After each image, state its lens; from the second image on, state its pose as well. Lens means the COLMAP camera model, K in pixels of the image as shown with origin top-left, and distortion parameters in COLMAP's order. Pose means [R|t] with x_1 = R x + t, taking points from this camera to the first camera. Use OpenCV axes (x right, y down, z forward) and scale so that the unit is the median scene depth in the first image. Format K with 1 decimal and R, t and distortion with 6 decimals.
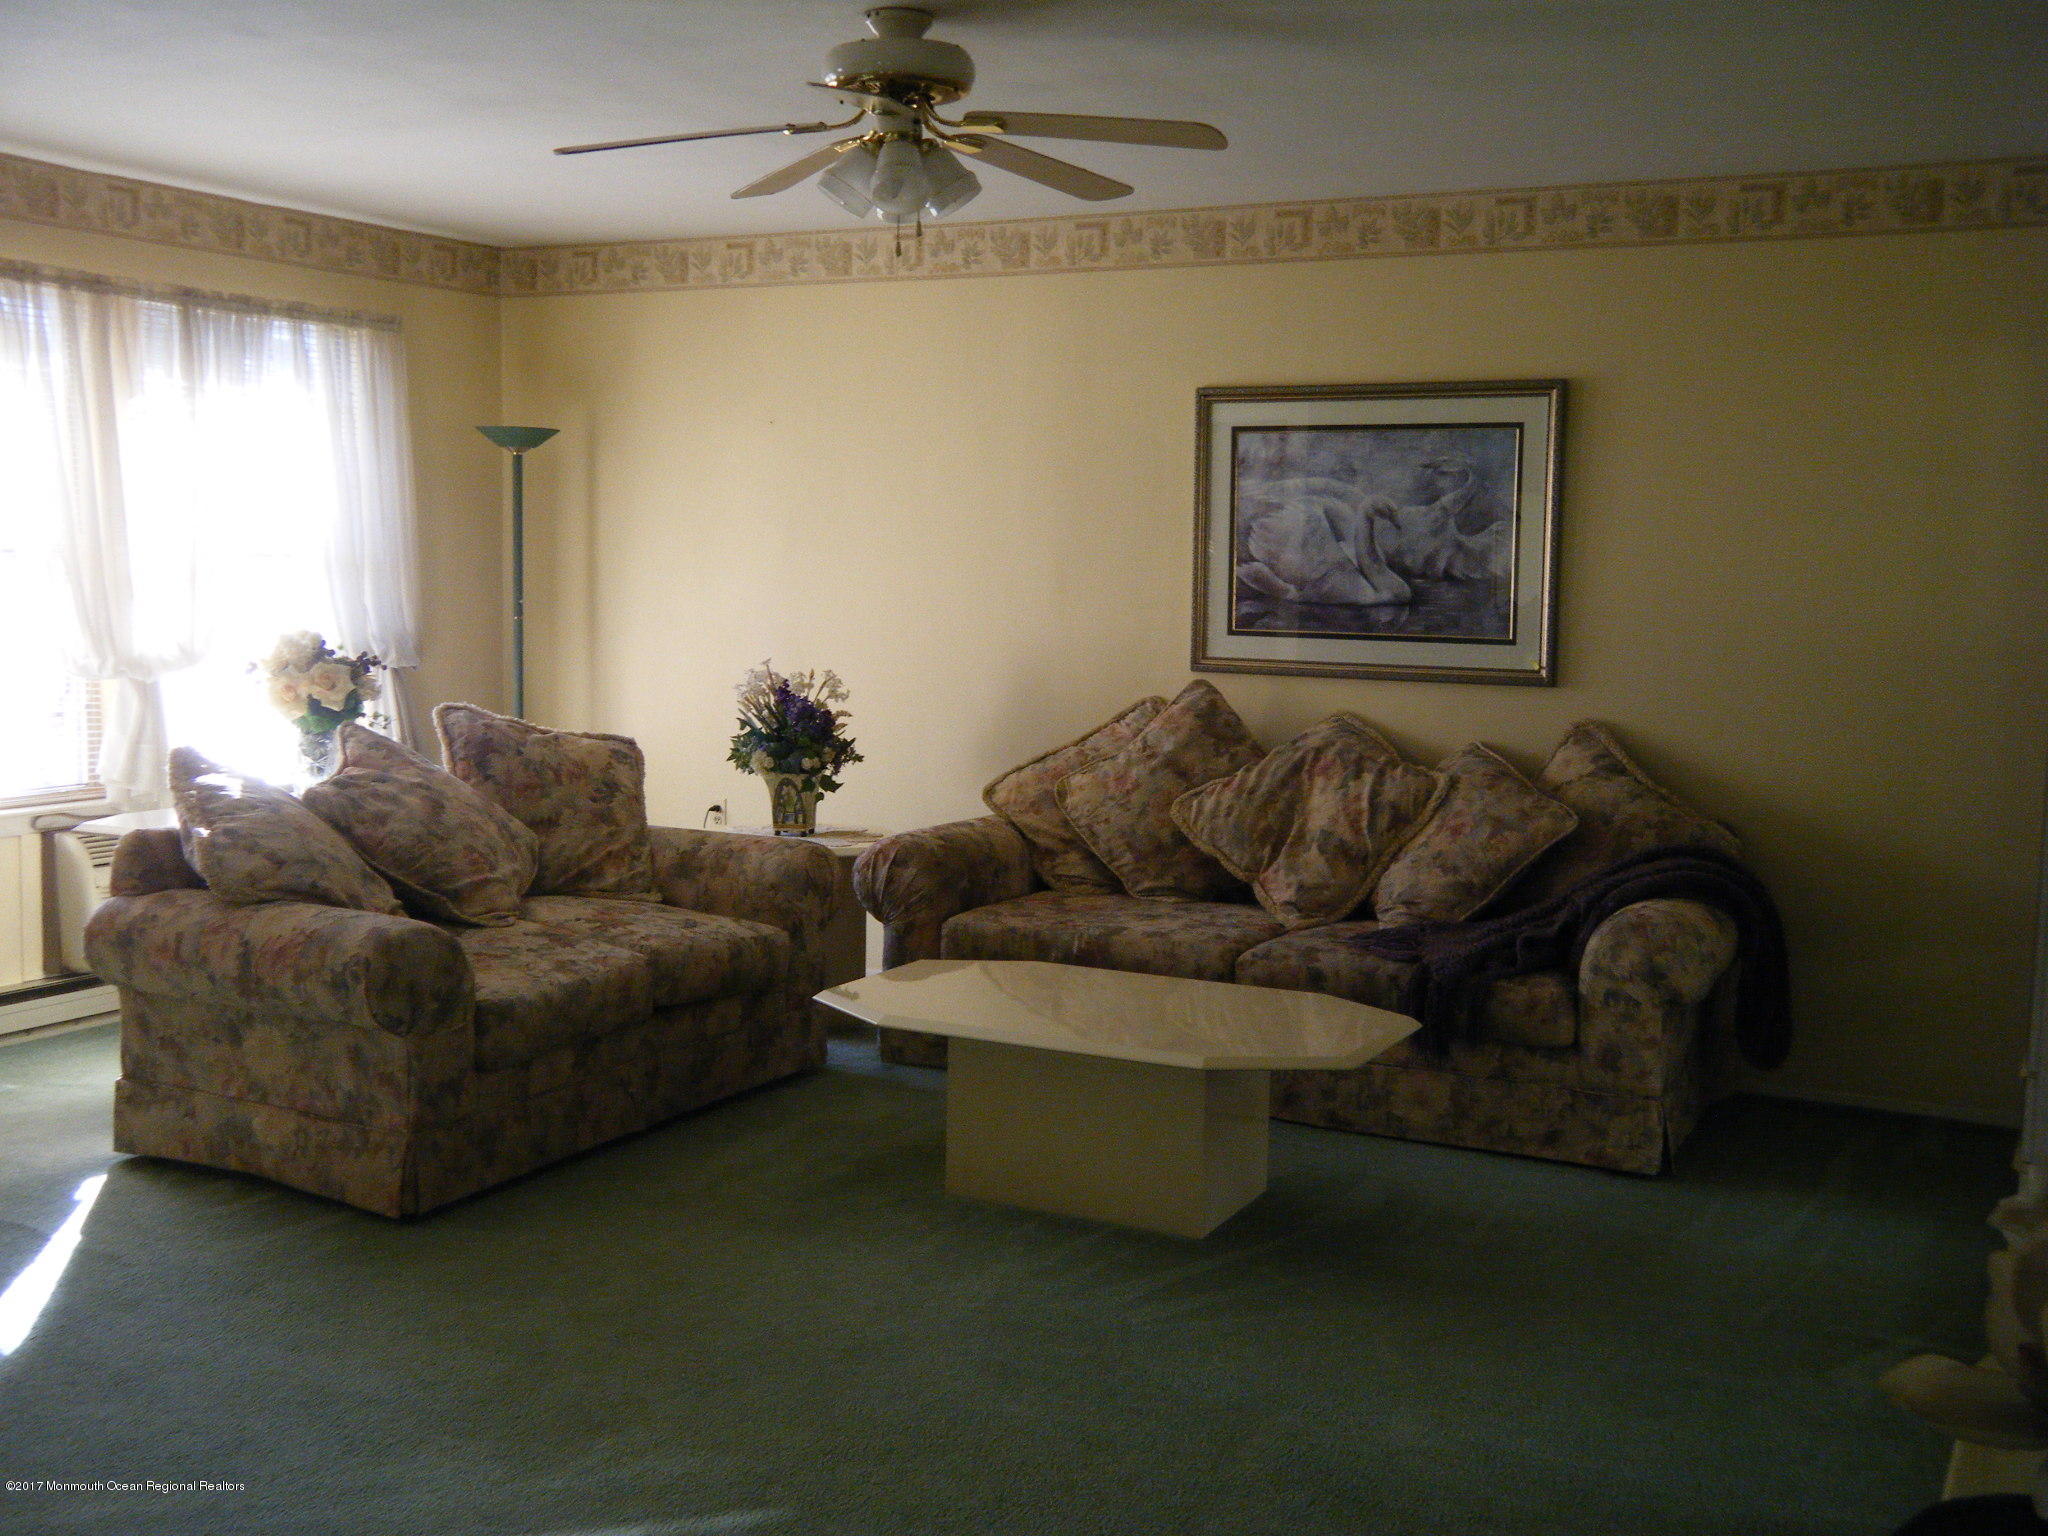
lens RADIAL K [[2123.8, 0, 1024.0], [0, 2123.8, 768.0], [0, 0, 1]] dist [-0.001549, 0.008610]
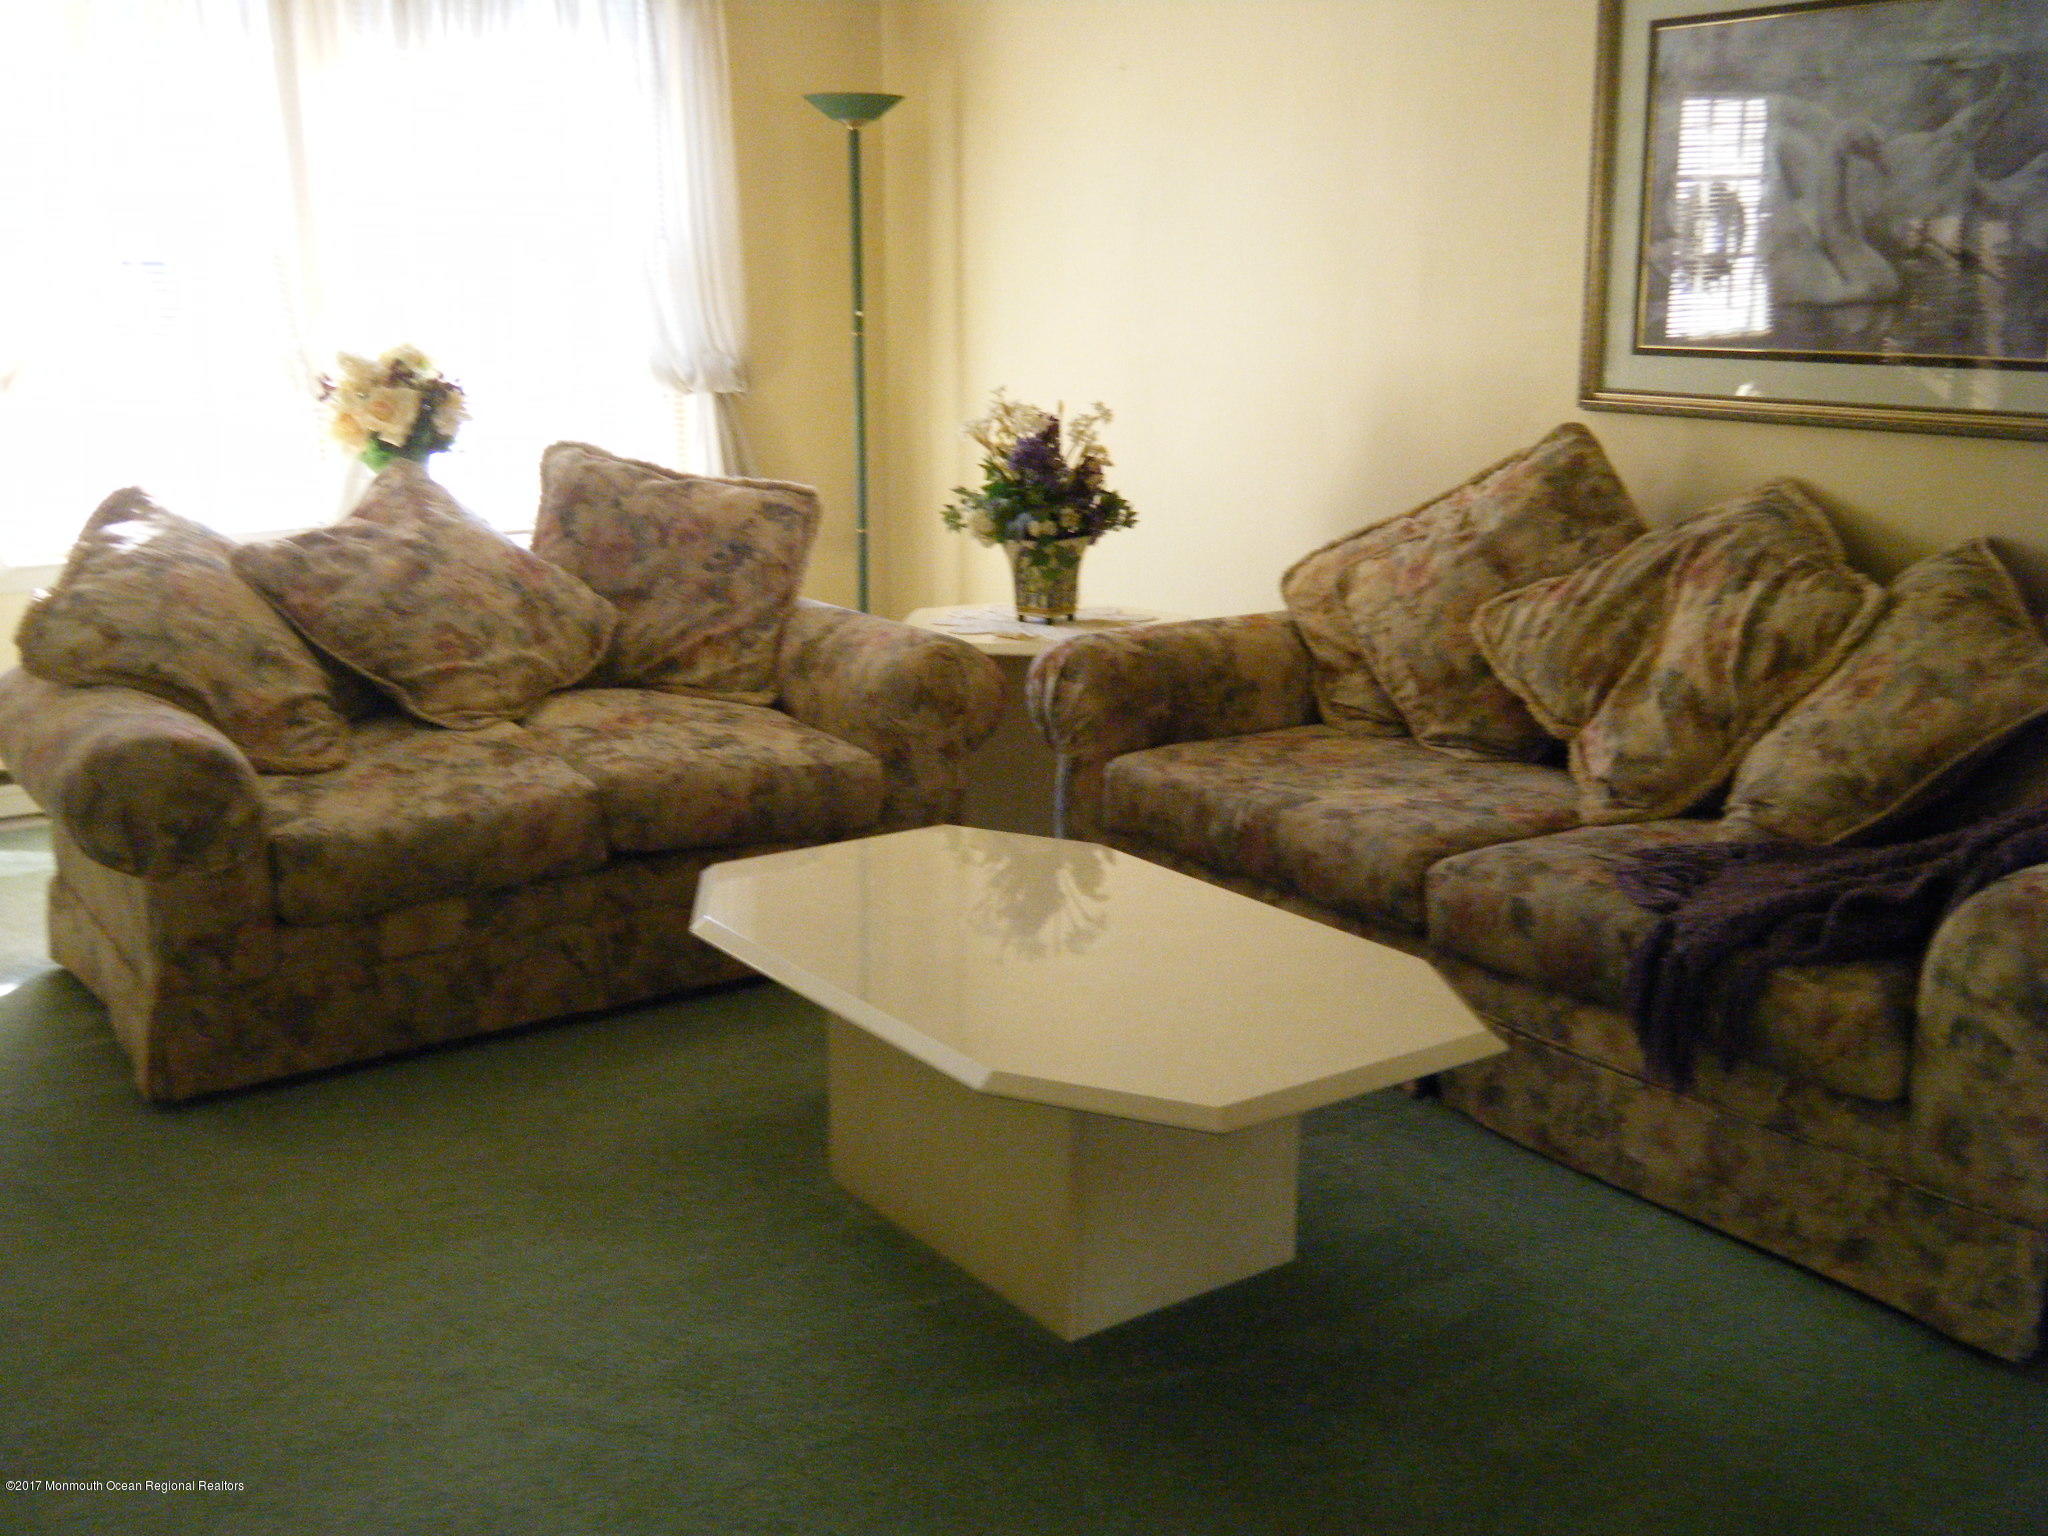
lens RADIAL K [[2123.8, 0, 1024.0], [0, 2123.8, 768.0], [0, 0, 1]] dist [-0.001549, 0.008610]
pose [[0.887058, 0.089224, -0.452954, 0.259212], [-0.031306, 0.990513, 0.133803, -0.019979], [0.460596, -0.104511, 0.881436, 0.357474]]
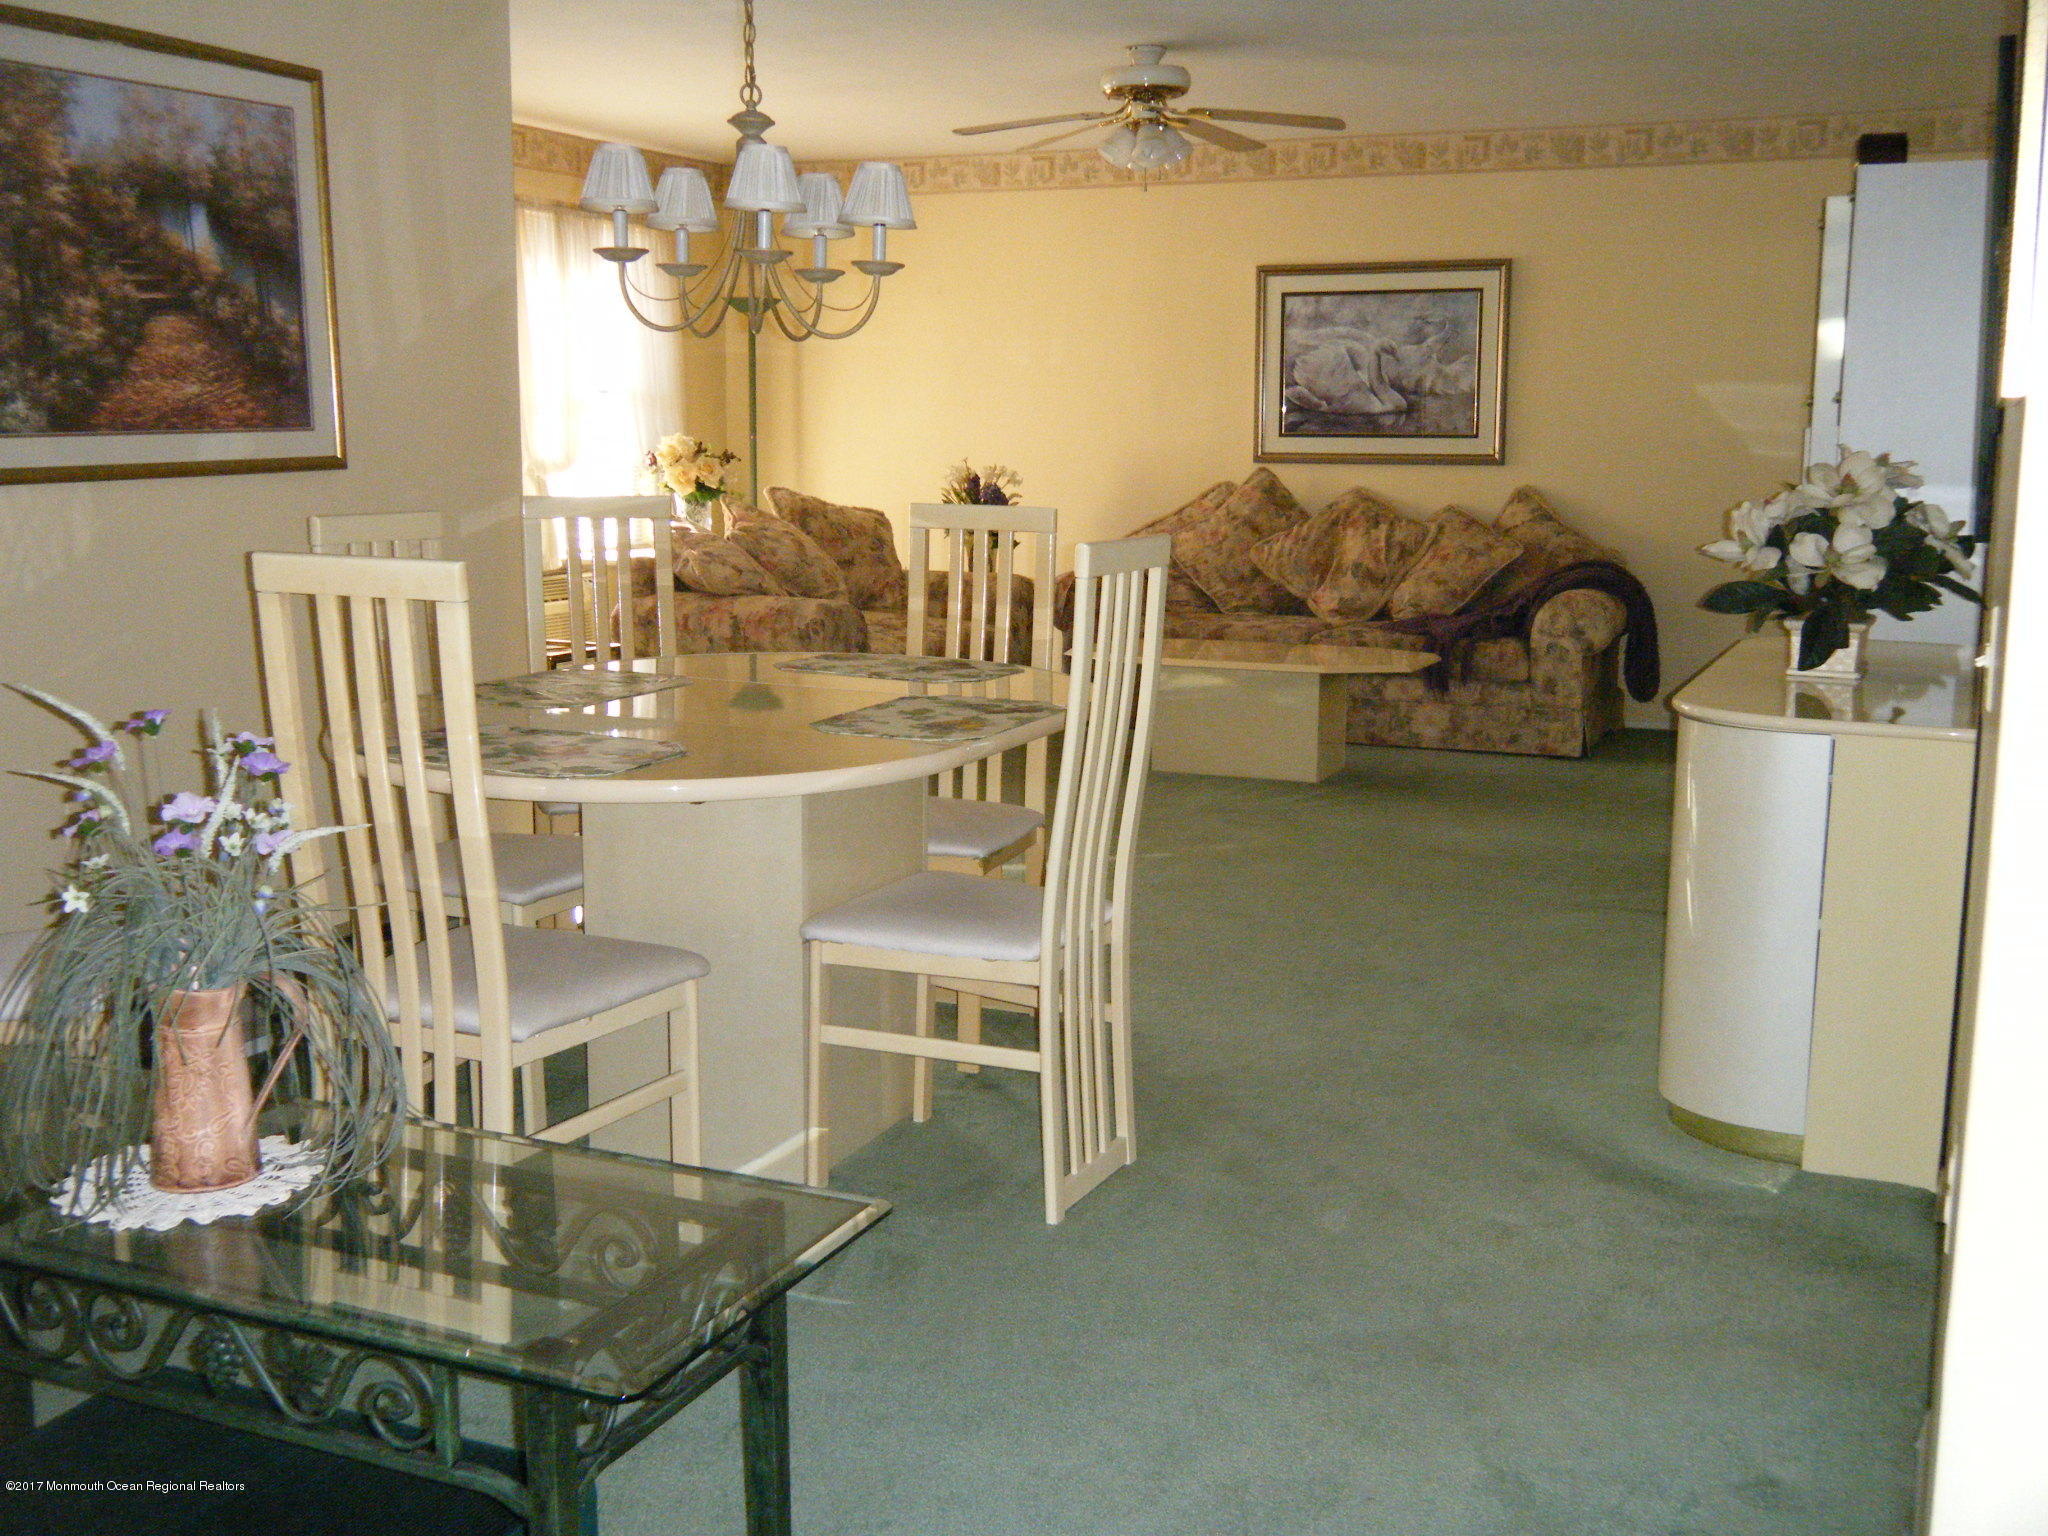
lens RADIAL K [[2123.8, 0, 1024.0], [0, 2123.8, 768.0], [0, 0, 1]] dist [-0.001549, 0.008610]
pose [[0.997768, -0.022862, 0.062740, -0.192685], [0.019120, 0.998038, 0.059613, 0.081190], [-0.063980, -0.058281, 0.996248, -0.500161]]
